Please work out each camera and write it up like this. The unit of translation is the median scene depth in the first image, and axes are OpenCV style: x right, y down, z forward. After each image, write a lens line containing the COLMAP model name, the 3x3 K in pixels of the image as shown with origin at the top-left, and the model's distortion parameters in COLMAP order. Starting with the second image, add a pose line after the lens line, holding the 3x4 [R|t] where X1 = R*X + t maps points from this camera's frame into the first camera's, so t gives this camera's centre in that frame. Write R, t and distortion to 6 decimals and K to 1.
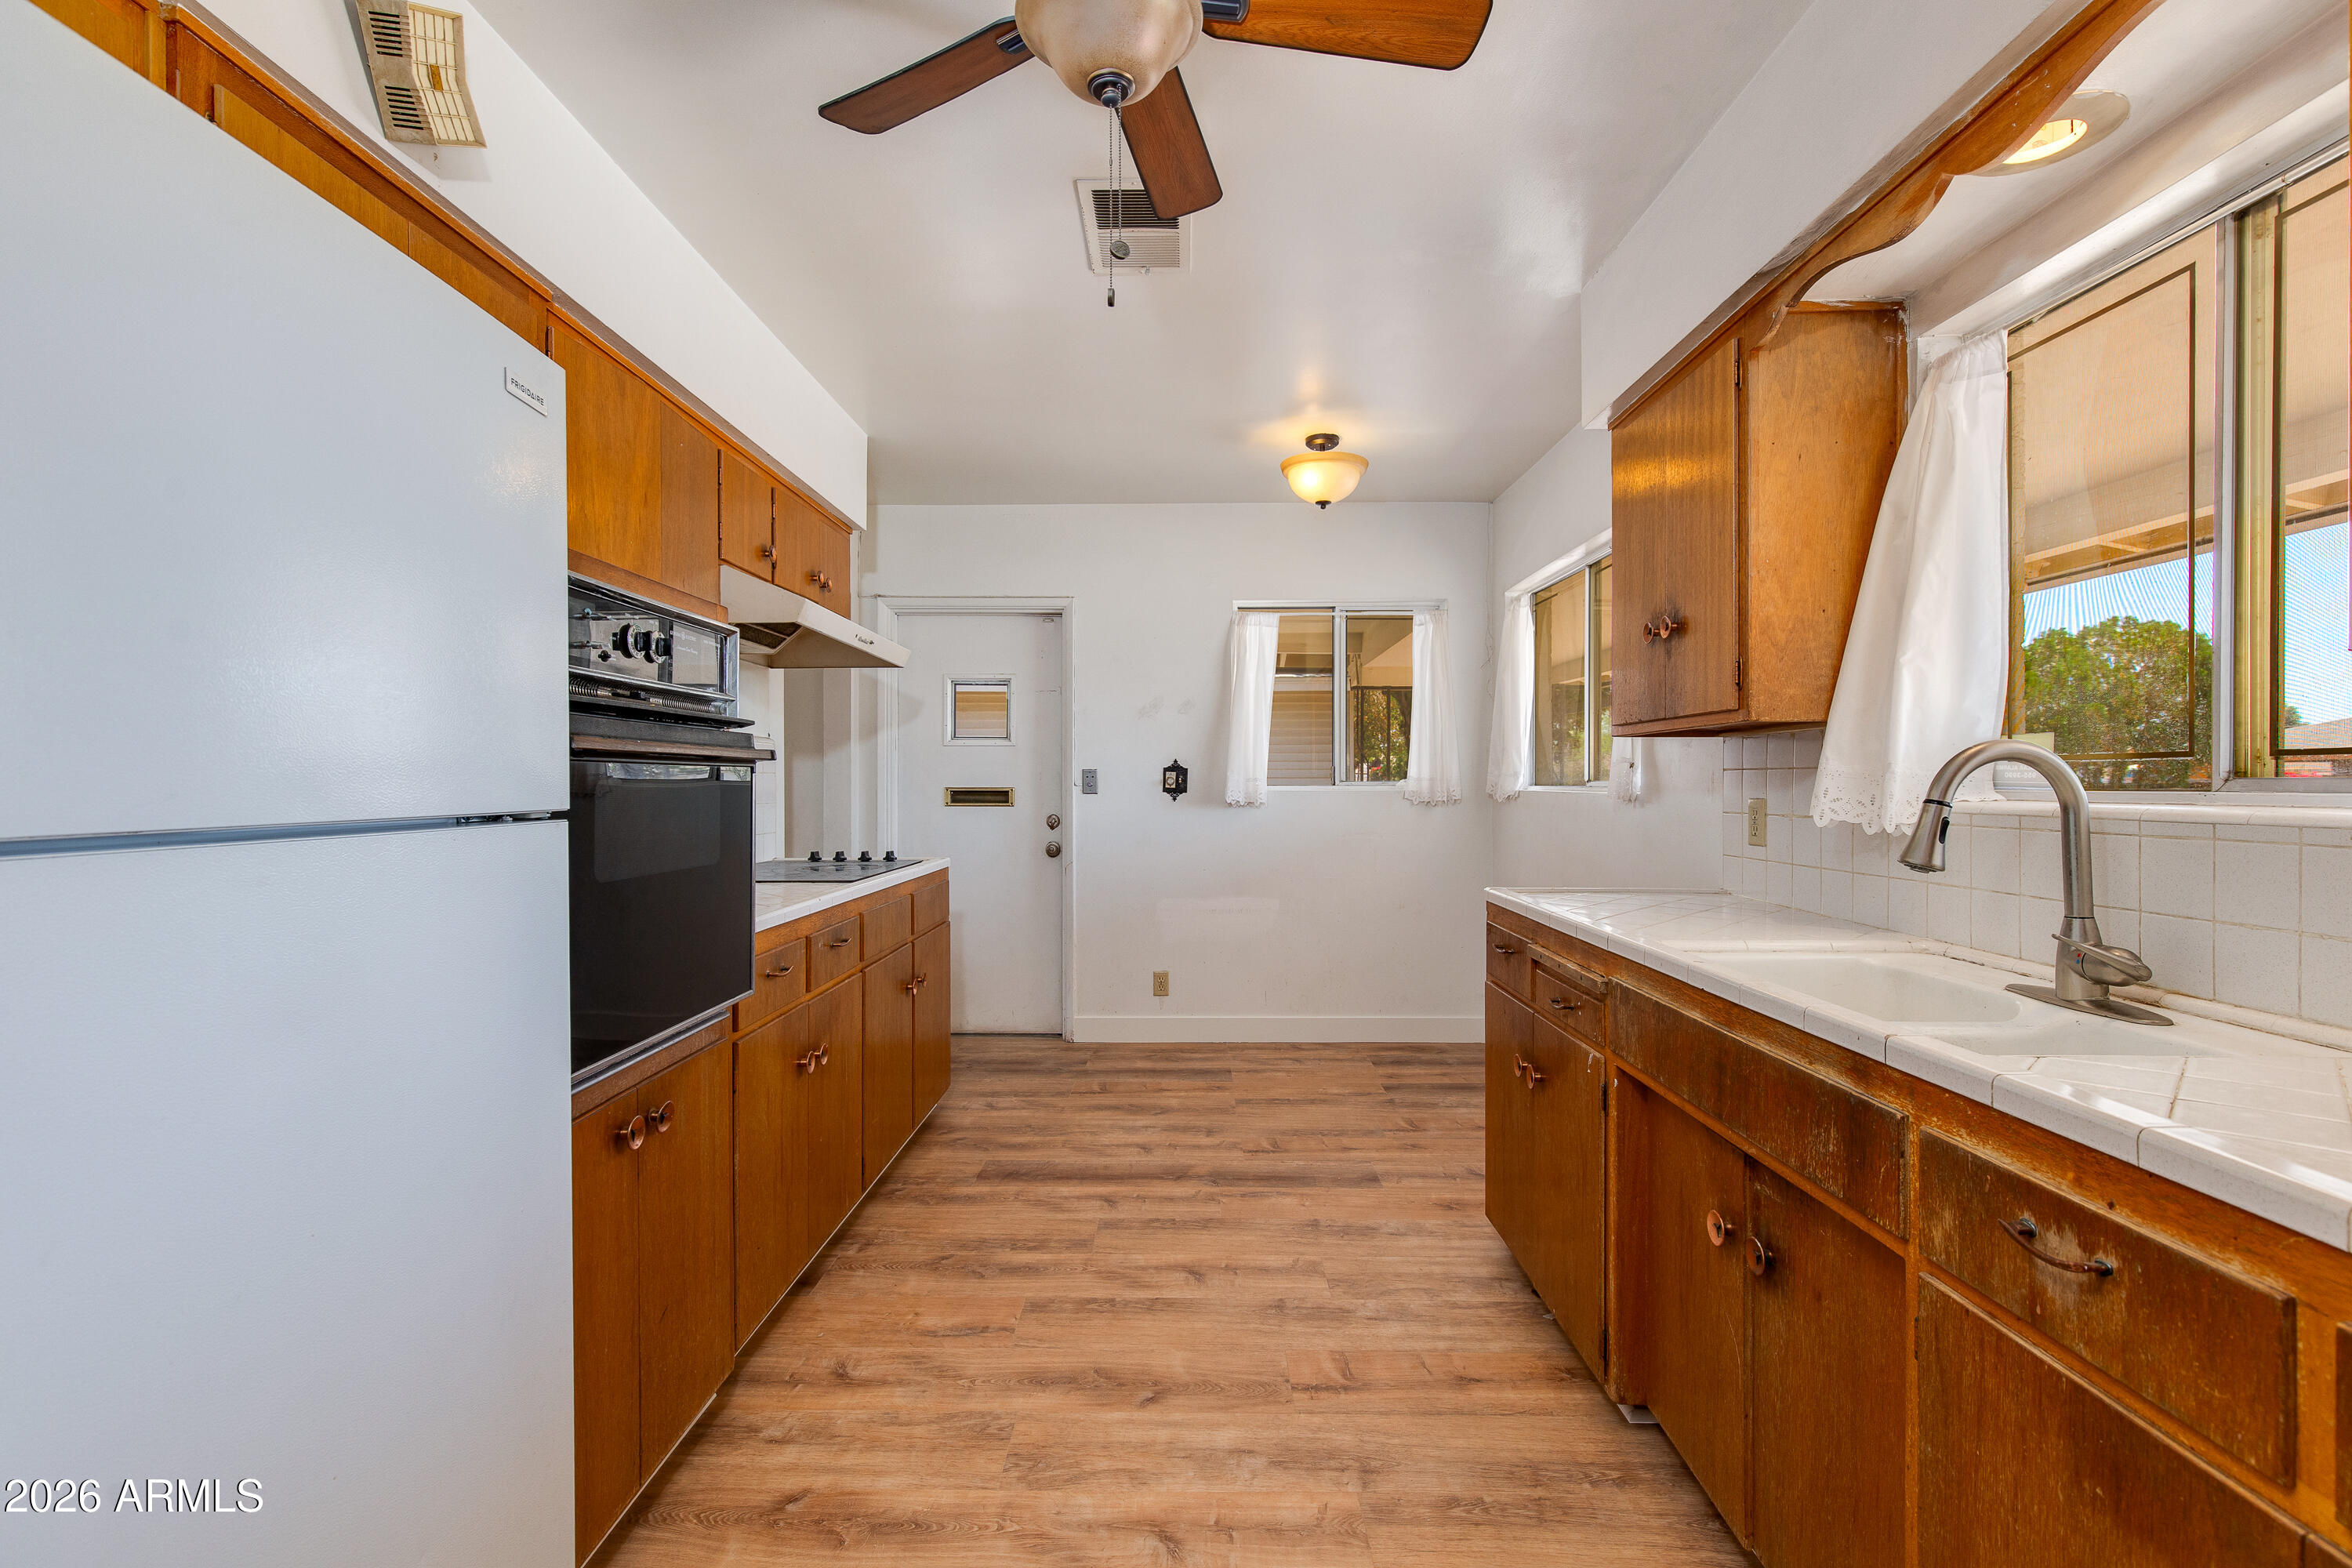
lens RADIAL K [[1081.4, 0, 1113.1], [0, 1081.4, 793.3], [0, 0, 1]] dist [0.002405, -0.000039]
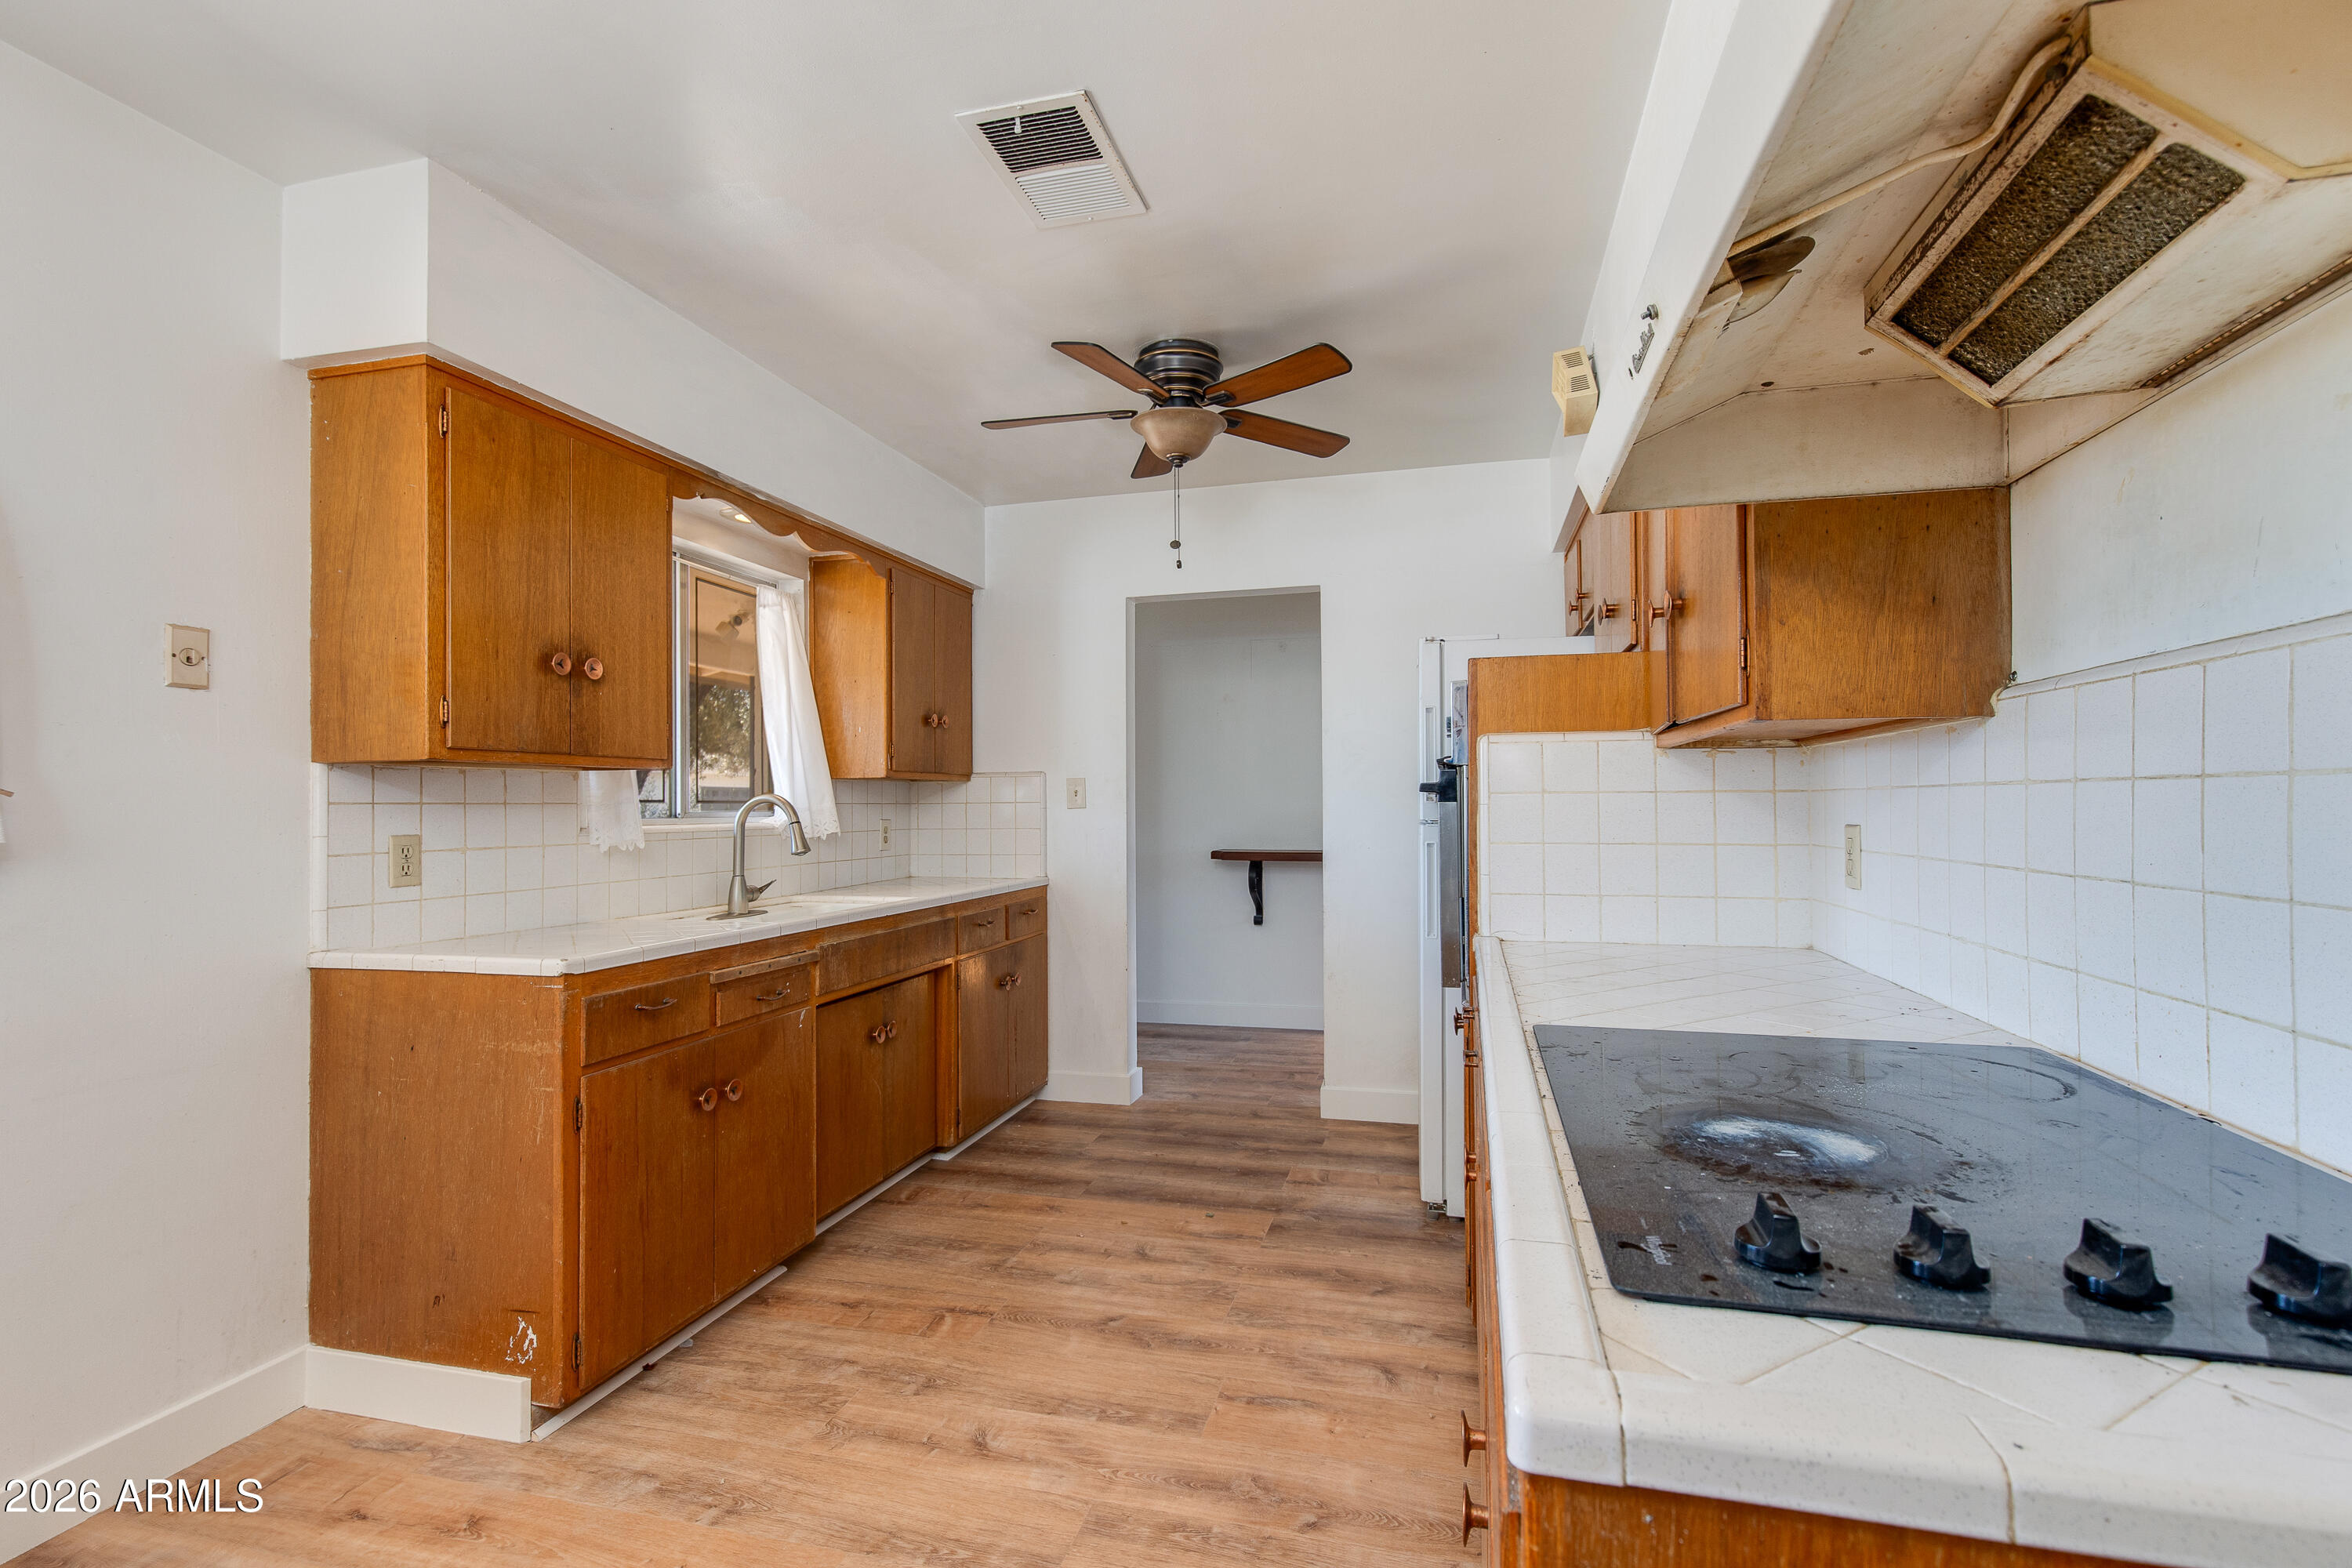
lens RADIAL K [[1081.4, 0, 1154.9], [0, 1081.4, 783.4], [0, 0, 1]] dist [0.002405, -0.000039]
pose [[-0.980597, 0.013766, 0.195551, -0.238112], [0.010398, 0.999780, -0.018241, -0.012580], [-0.195759, -0.015854, -0.980524, 2.034522]]
